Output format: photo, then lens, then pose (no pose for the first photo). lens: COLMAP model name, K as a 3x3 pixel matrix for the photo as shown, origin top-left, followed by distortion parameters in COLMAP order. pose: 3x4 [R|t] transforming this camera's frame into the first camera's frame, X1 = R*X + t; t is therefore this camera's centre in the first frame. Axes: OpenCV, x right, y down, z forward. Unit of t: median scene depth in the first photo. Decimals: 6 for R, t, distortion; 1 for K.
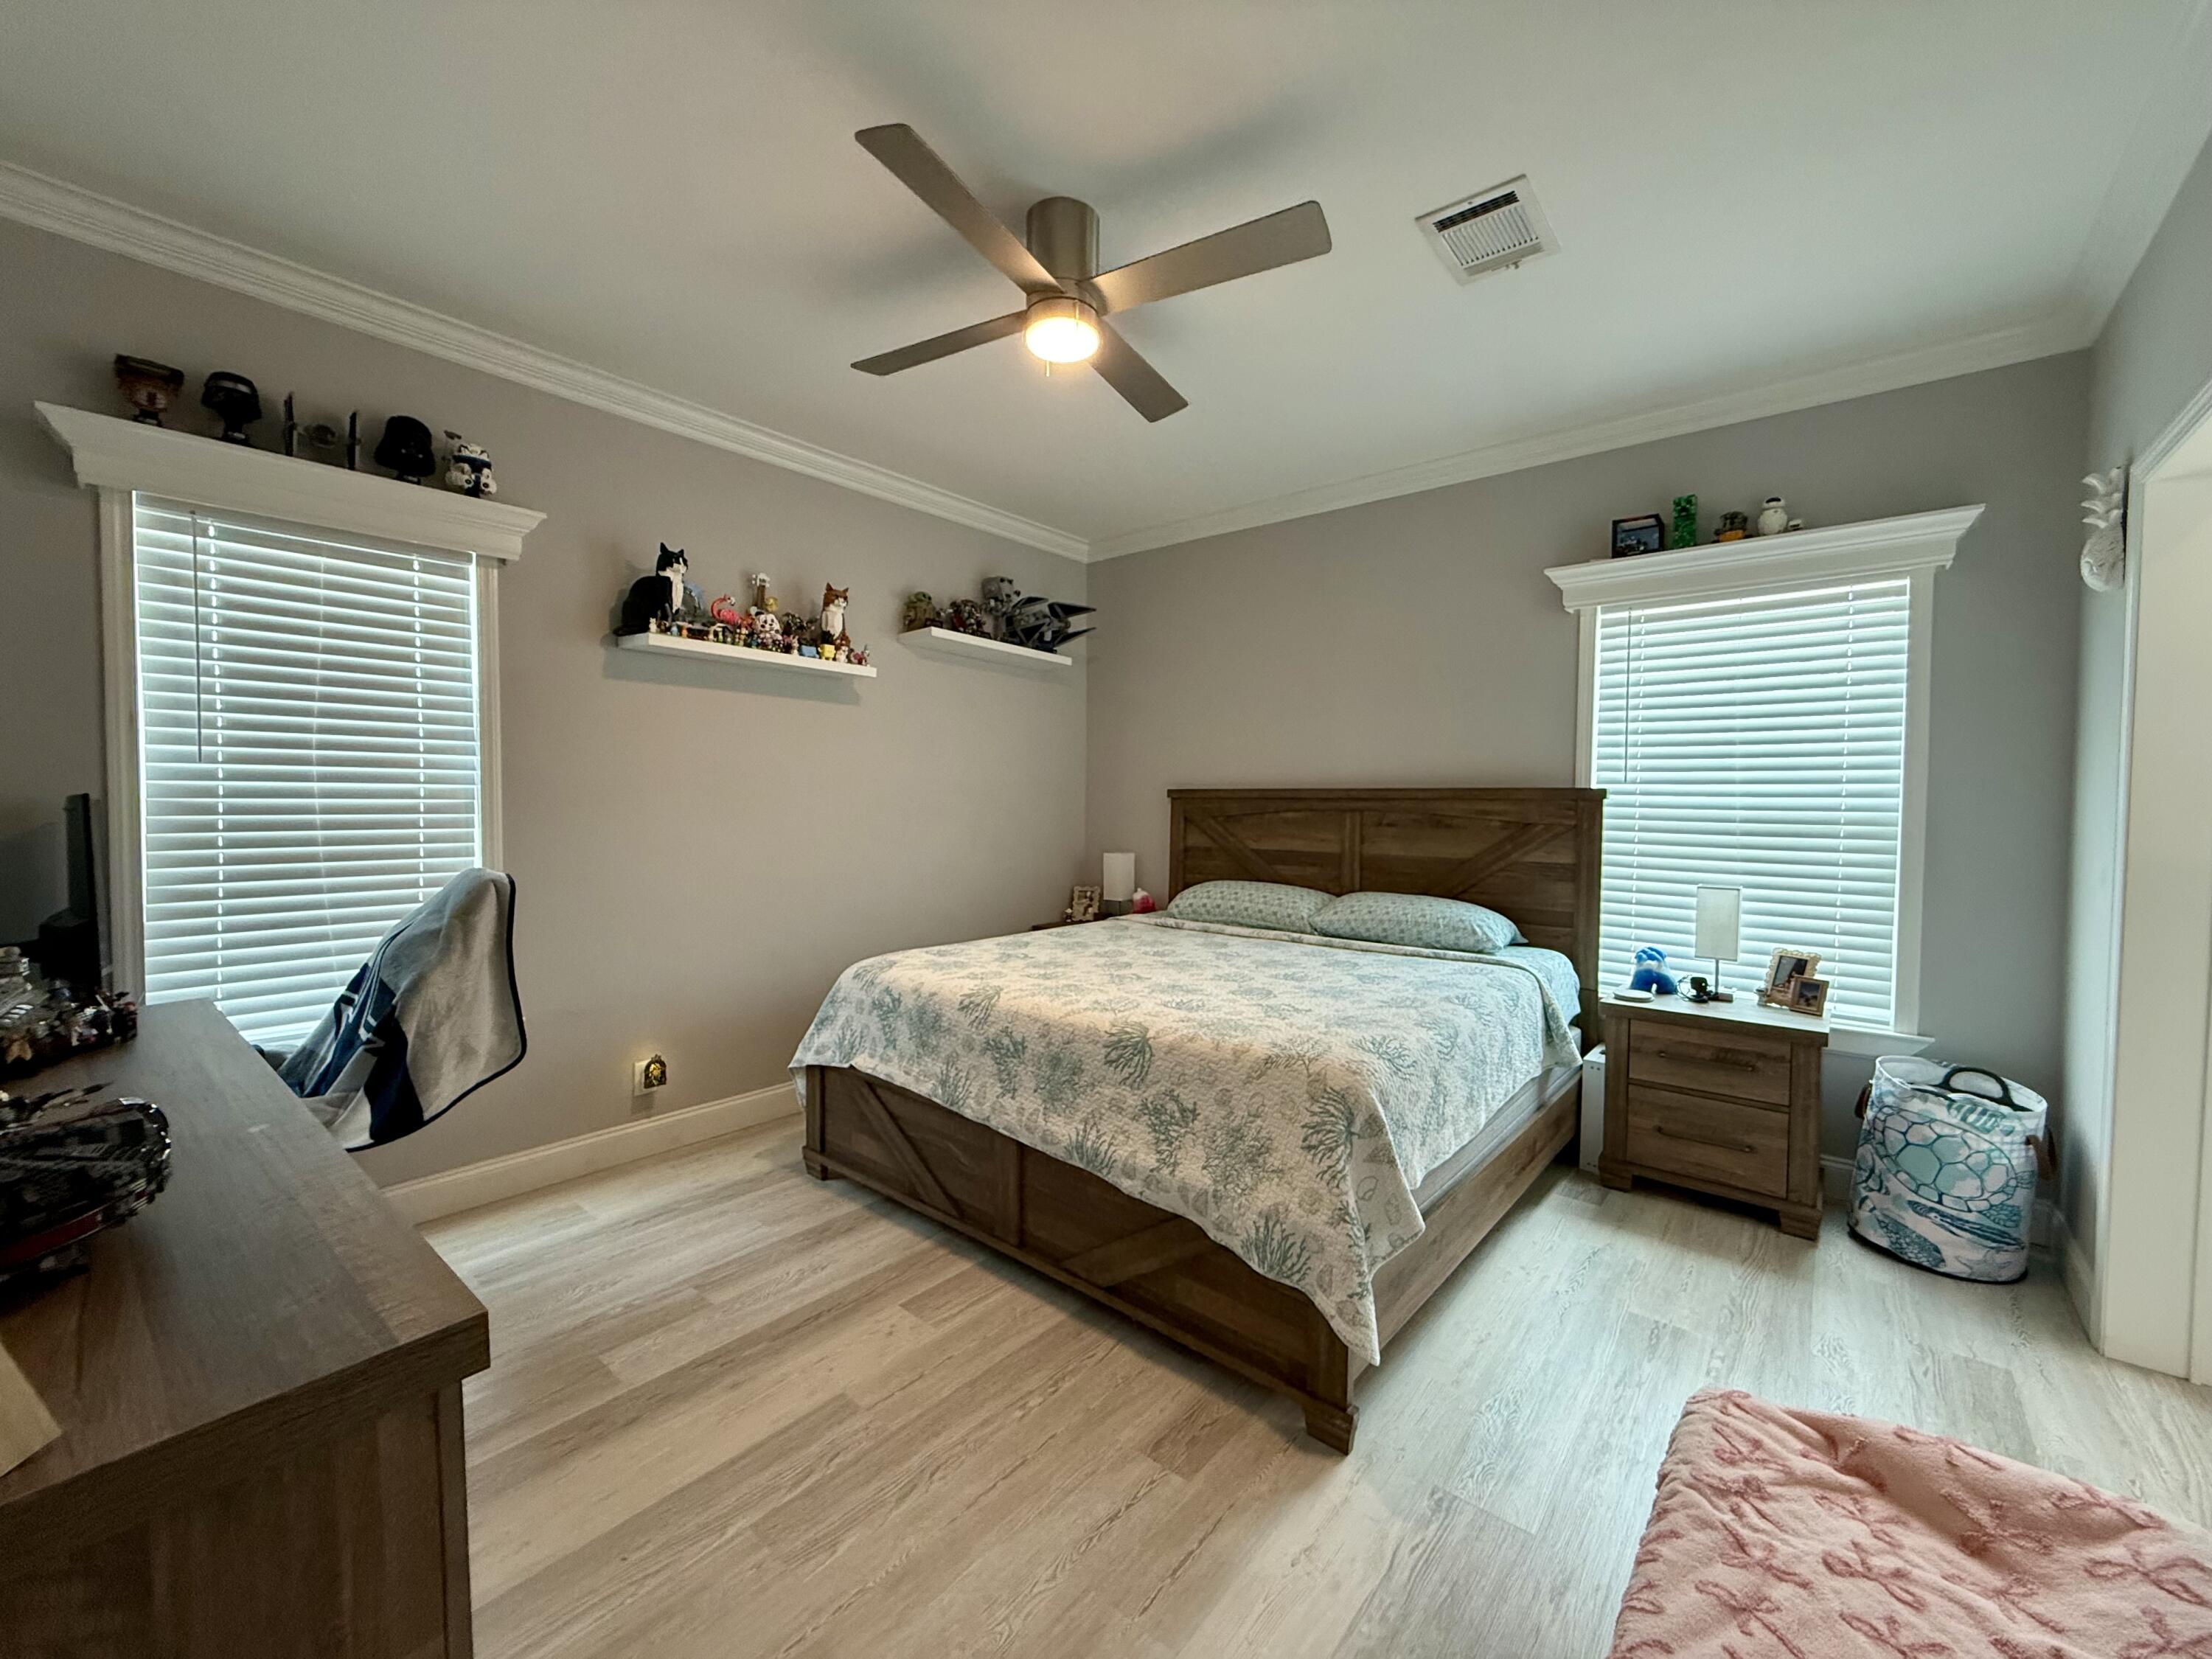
lens RADIAL K [[868.5, 0, 1106.0], [0, 868.5, 829.5], [0, 0, 1]] dist [0.000113, 0.000007]
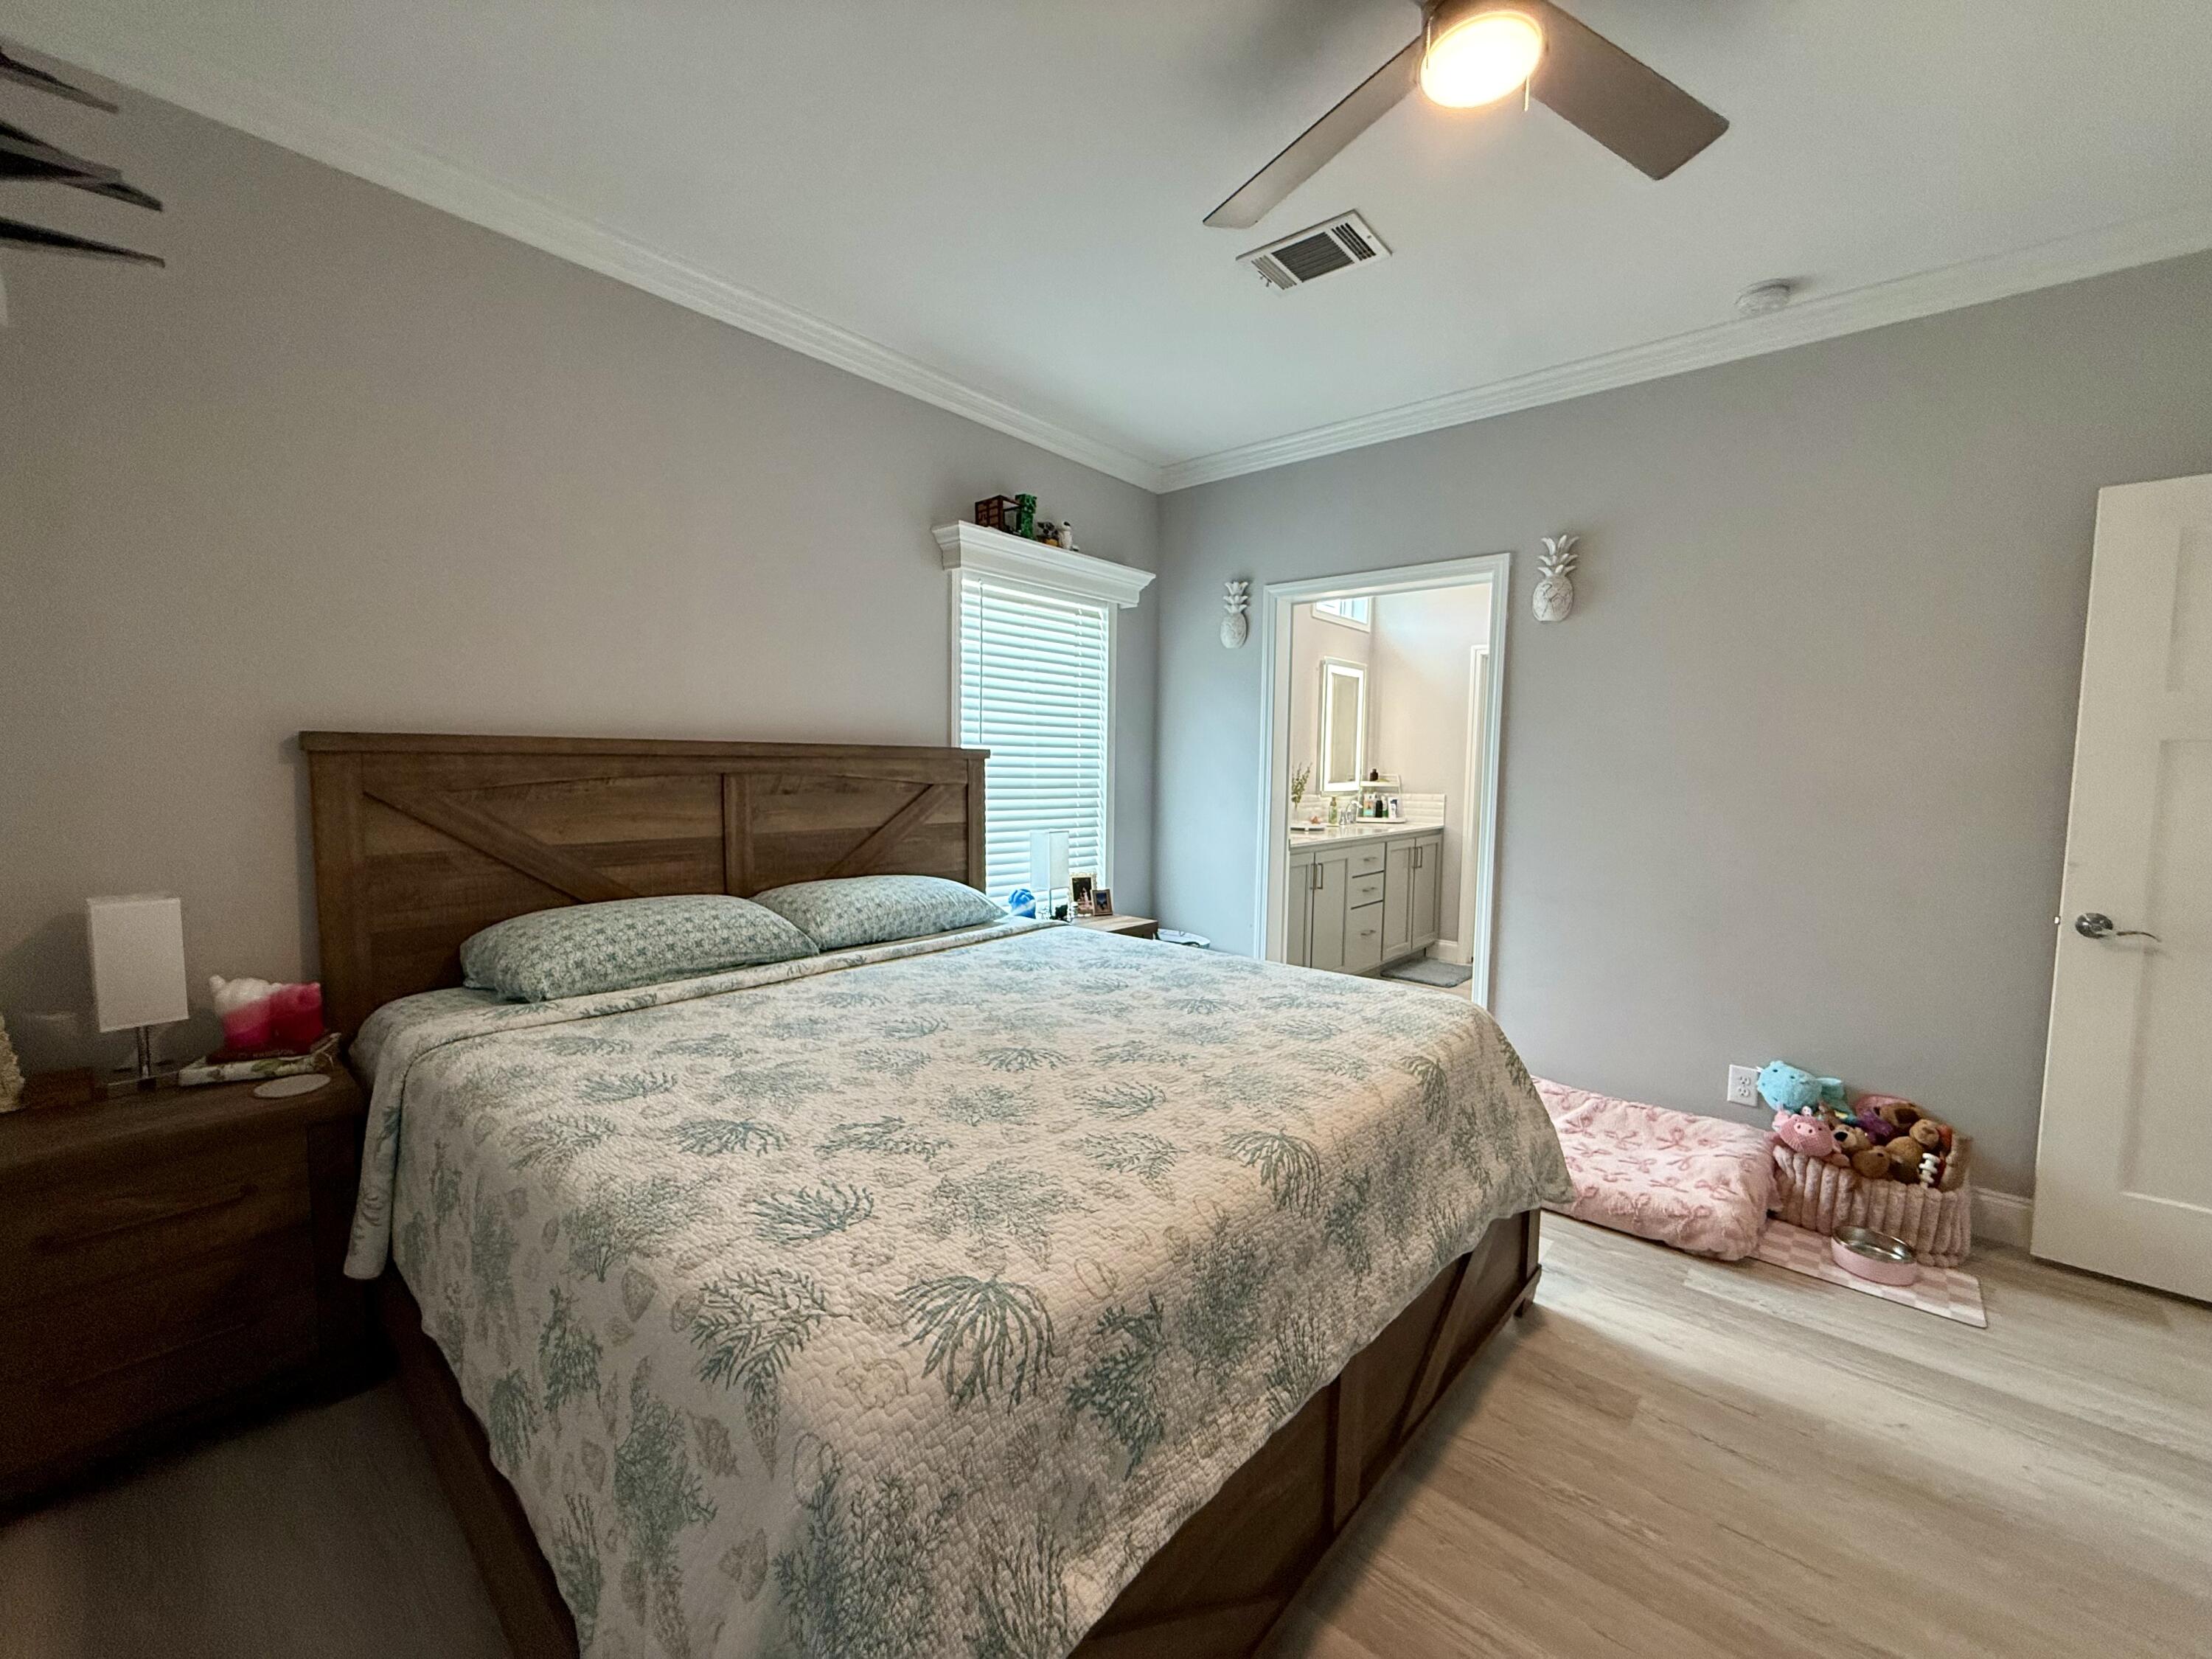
lens RADIAL K [[868.5, 0, 1106.0], [0, 868.5, 829.5], [0, 0, 1]] dist [0.000113, 0.000007]
pose [[0.038303, -0.085076, 0.995638, -0.462333], [0.021296, 0.996212, 0.084306, -0.034025], [-0.999039, 0.017974, 0.039969, 0.776910]]
